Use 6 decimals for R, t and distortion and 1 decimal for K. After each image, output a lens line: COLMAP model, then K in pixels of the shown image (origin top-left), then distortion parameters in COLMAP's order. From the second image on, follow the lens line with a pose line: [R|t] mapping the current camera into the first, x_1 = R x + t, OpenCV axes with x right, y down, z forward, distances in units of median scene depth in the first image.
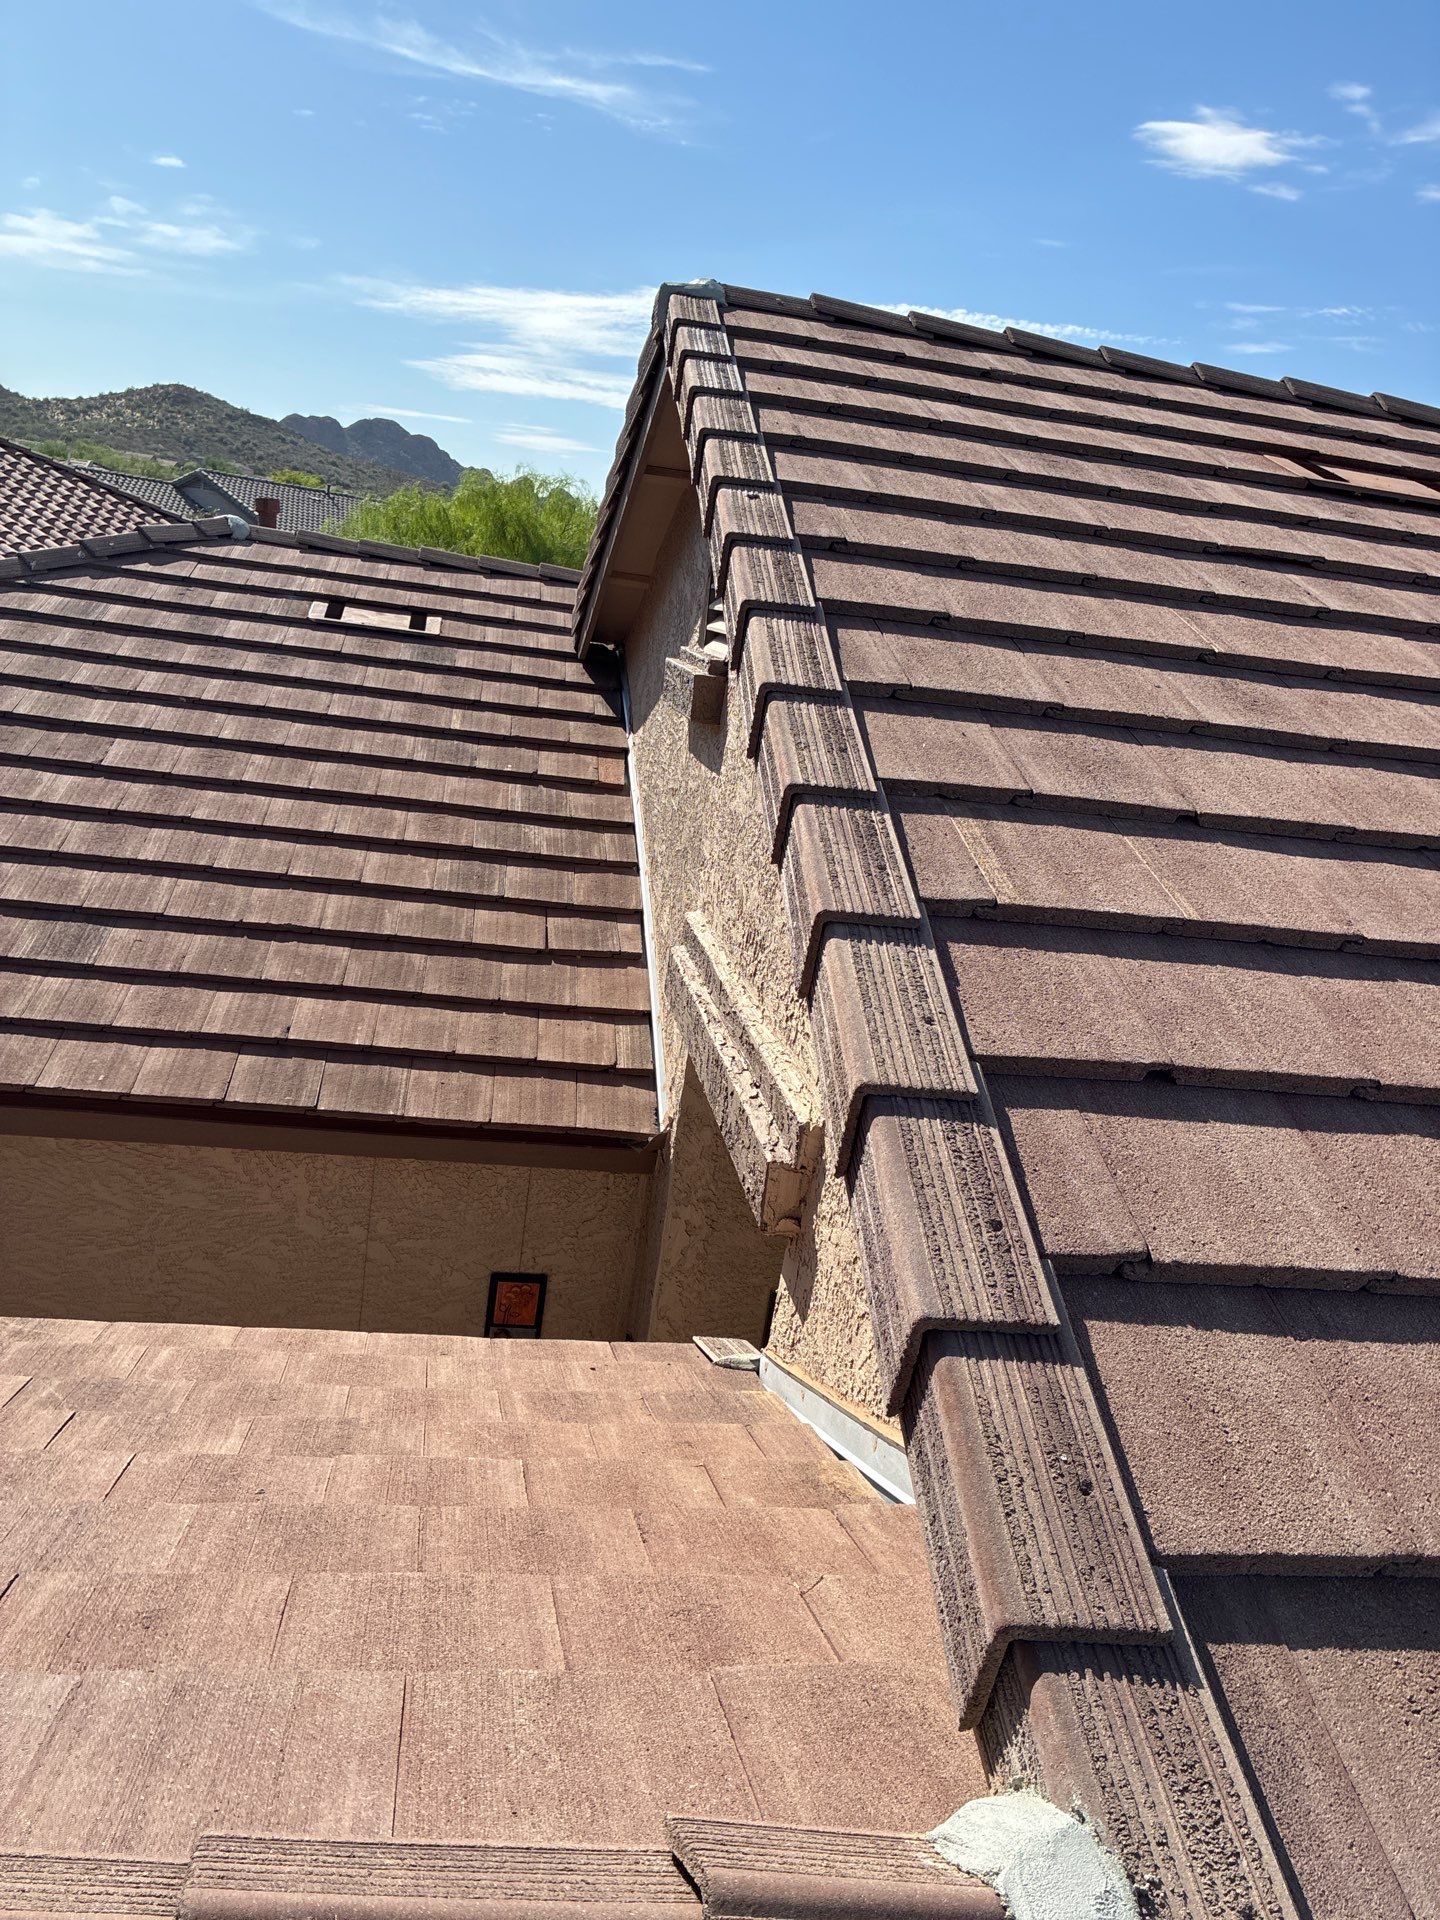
lens RADIAL K [[1459.3, 0, 721.3], [0, 1459.3, 933.0], [0, 0, 1]] dist [0.040445, -0.053289]
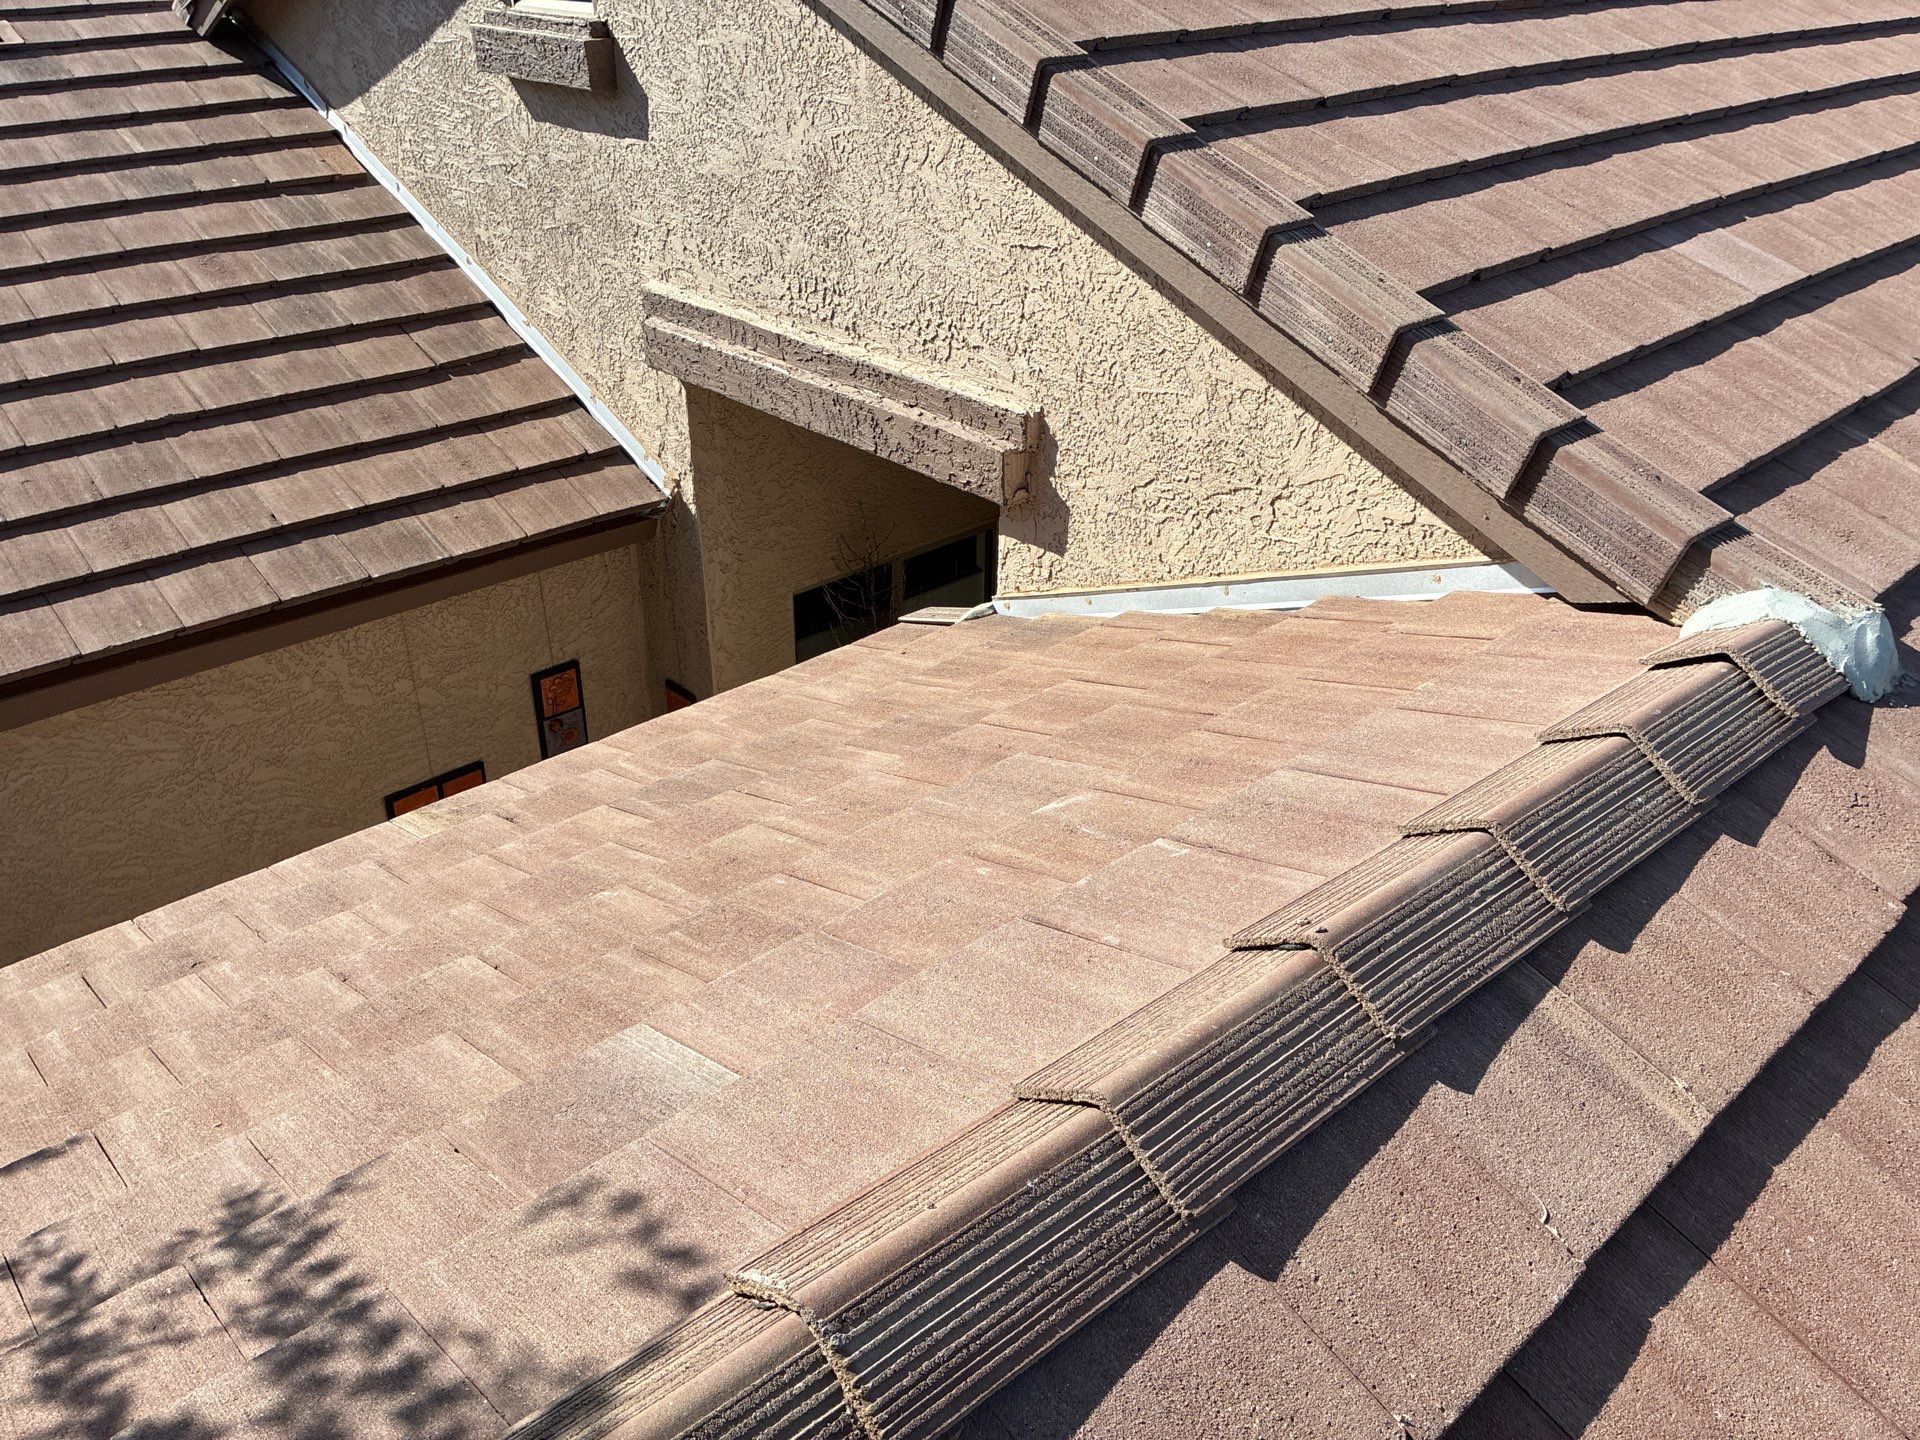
lens RADIAL K [[1459.3, 0, 965.1], [0, 1459.3, 706.1], [0, 0, 1]] dist [0.040445, -0.053289]
pose [[0.827297, -0.380342, 0.413425, -0.356535], [0.229697, 0.900632, 0.368919, -0.071941], [-0.512659, -0.210243, 0.832453, -0.058892]]
